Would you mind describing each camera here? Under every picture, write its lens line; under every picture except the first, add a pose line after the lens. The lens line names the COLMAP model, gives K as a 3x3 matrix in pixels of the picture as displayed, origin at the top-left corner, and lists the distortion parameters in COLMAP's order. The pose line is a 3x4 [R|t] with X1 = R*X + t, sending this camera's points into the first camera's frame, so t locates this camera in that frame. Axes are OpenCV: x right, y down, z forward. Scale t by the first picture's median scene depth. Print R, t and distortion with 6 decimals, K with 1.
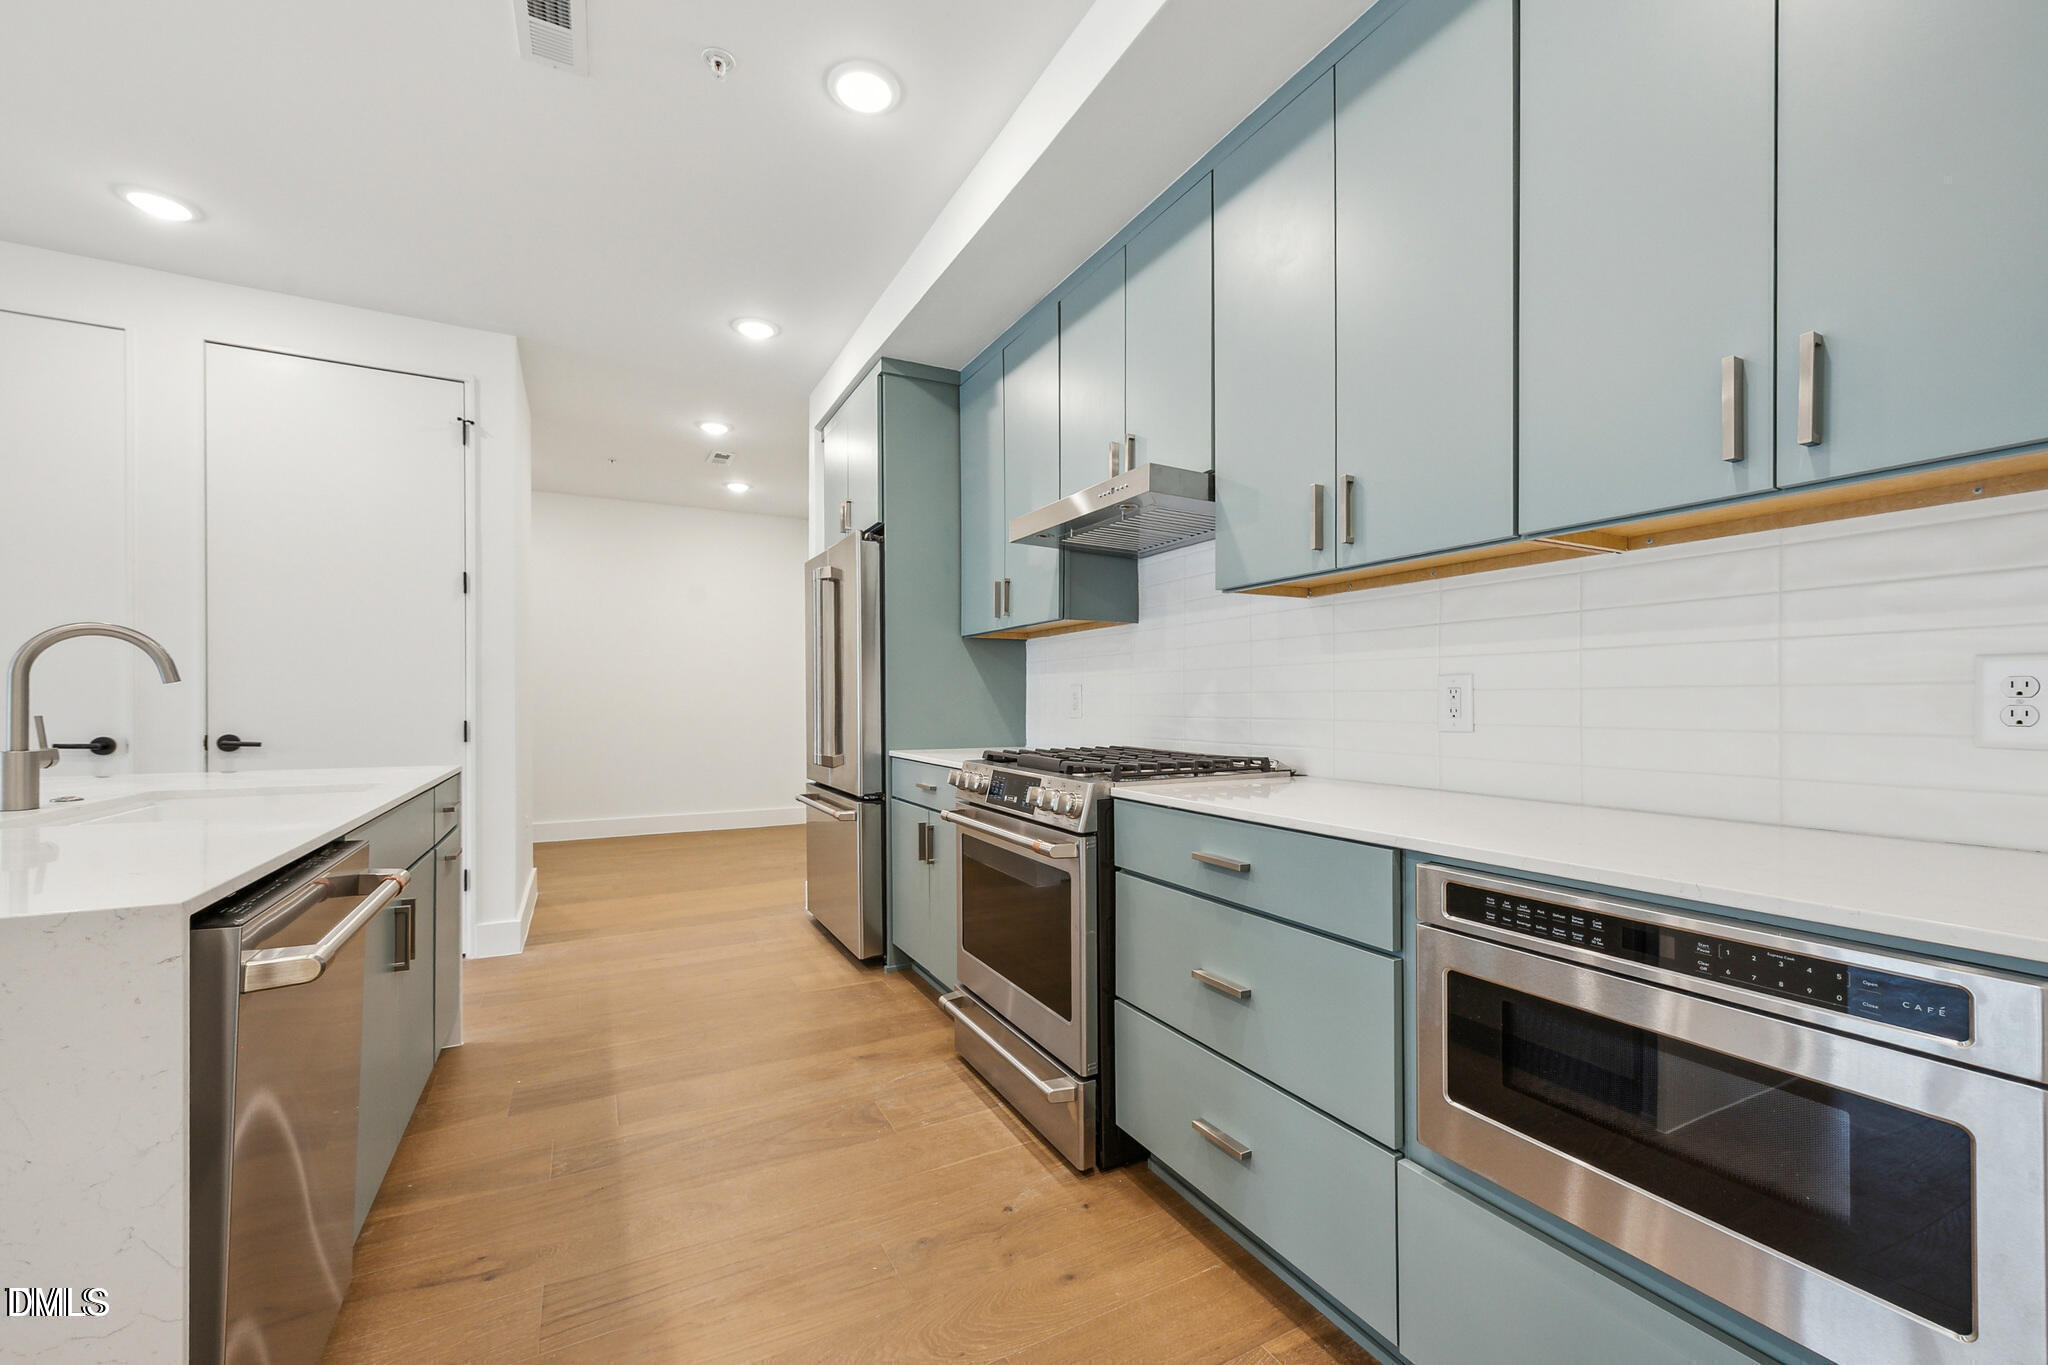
lens RADIAL K [[810.2, 0, 1020.3], [0, 810.2, 711.1], [0, 0, 1]] dist [0.002297, 0.000102]
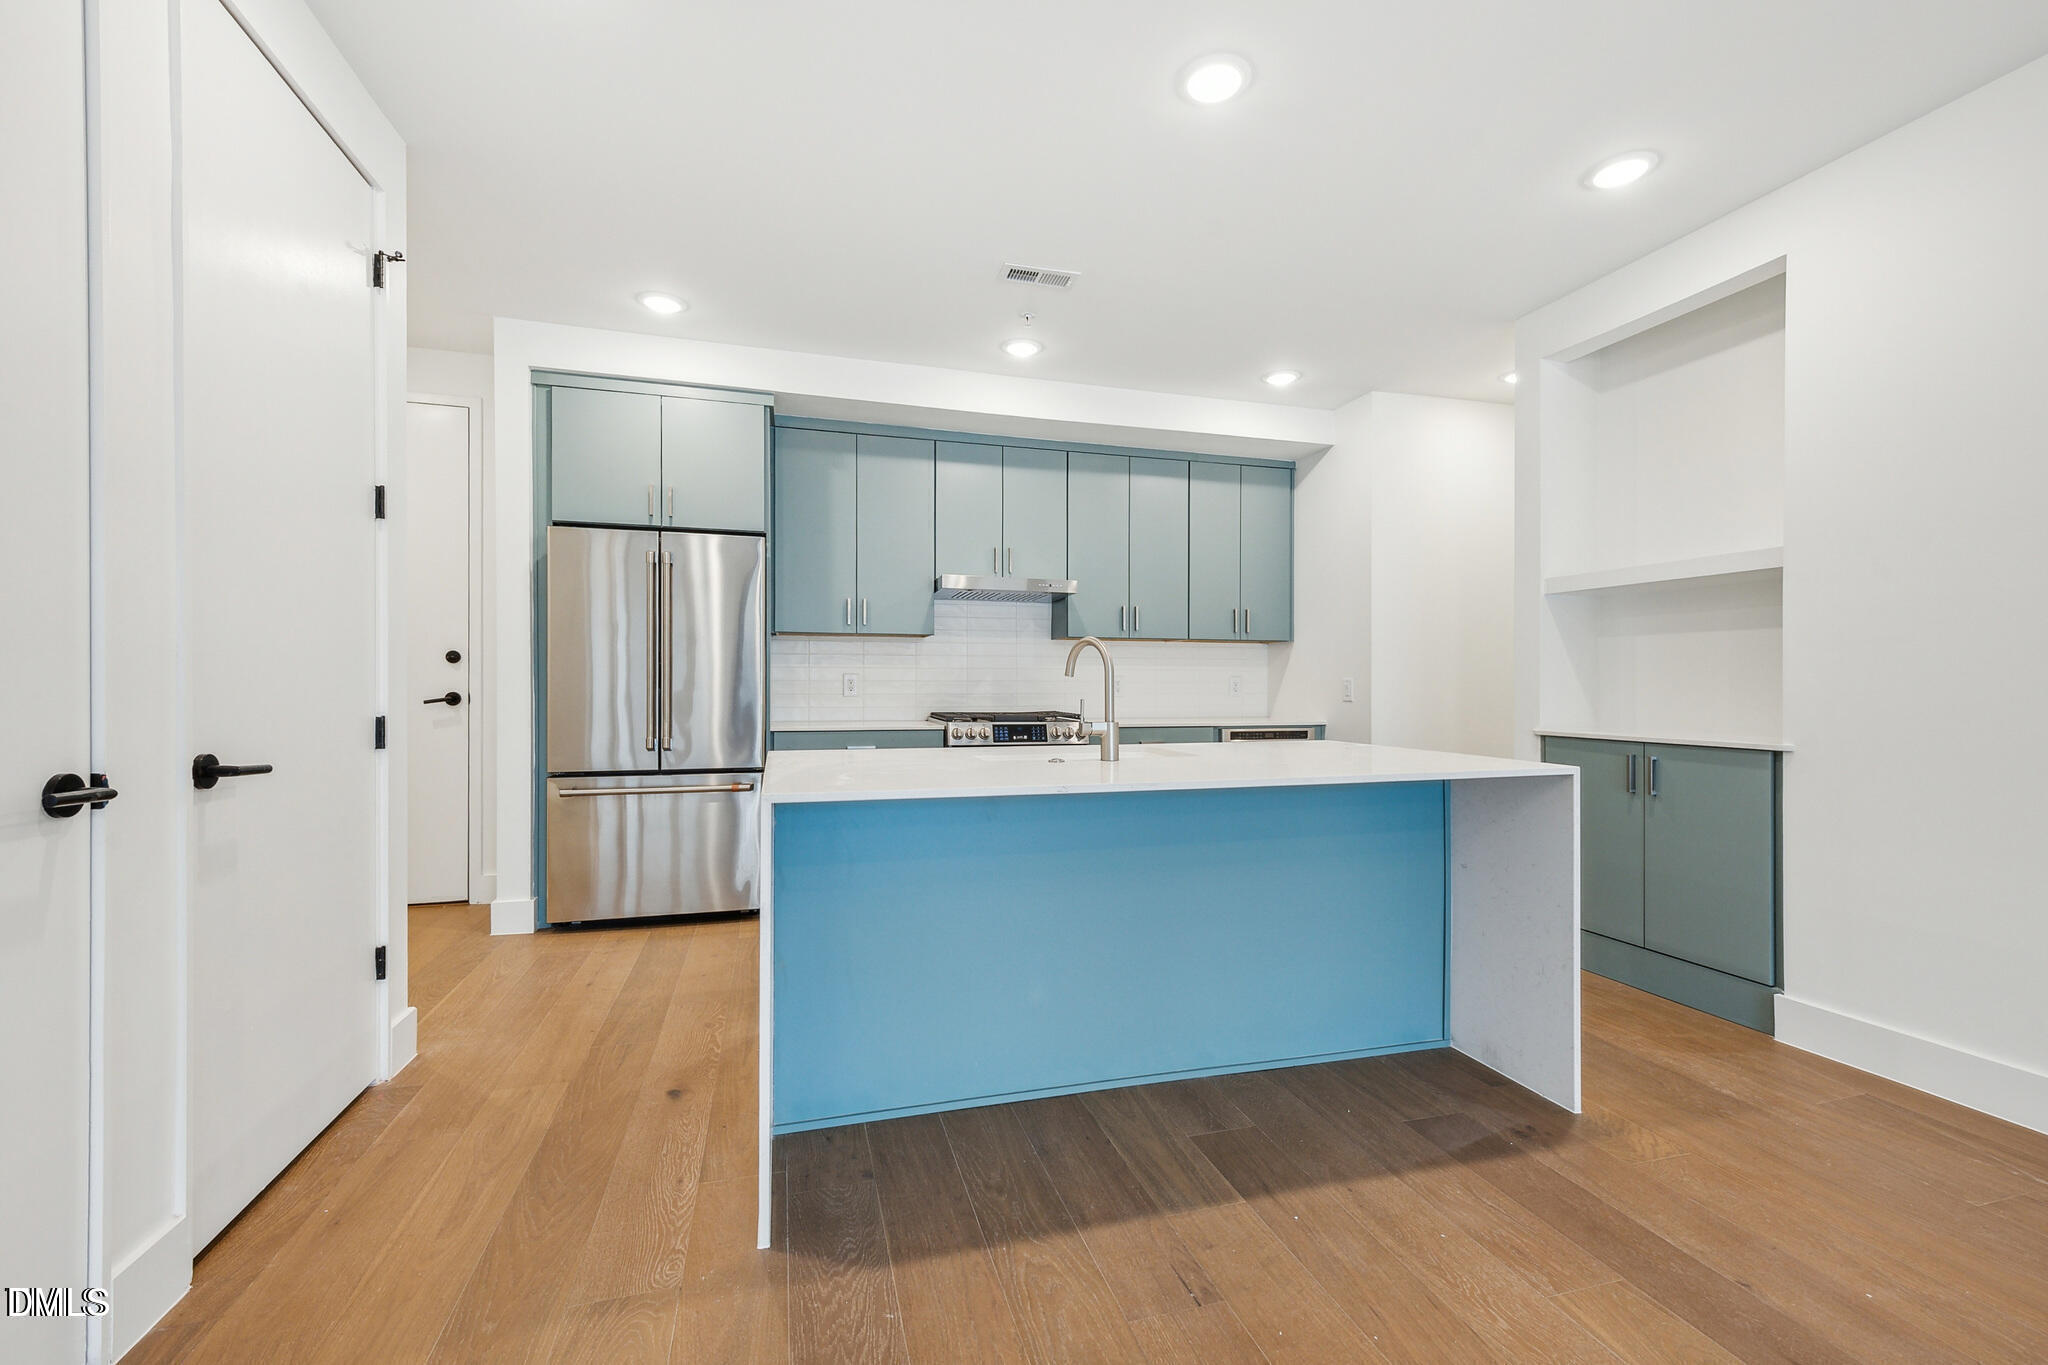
lens RADIAL K [[859.3, 0, 1024.0], [0, 859.3, 682.5], [0, 0, 1]] dist [0.007998, -0.000097]
pose [[0.209753, 0.001445, 0.977753, -1.319950], [0.004551, 0.999987, -0.002454, -0.010300], [-0.977744, 0.004964, 0.209744, 0.381708]]
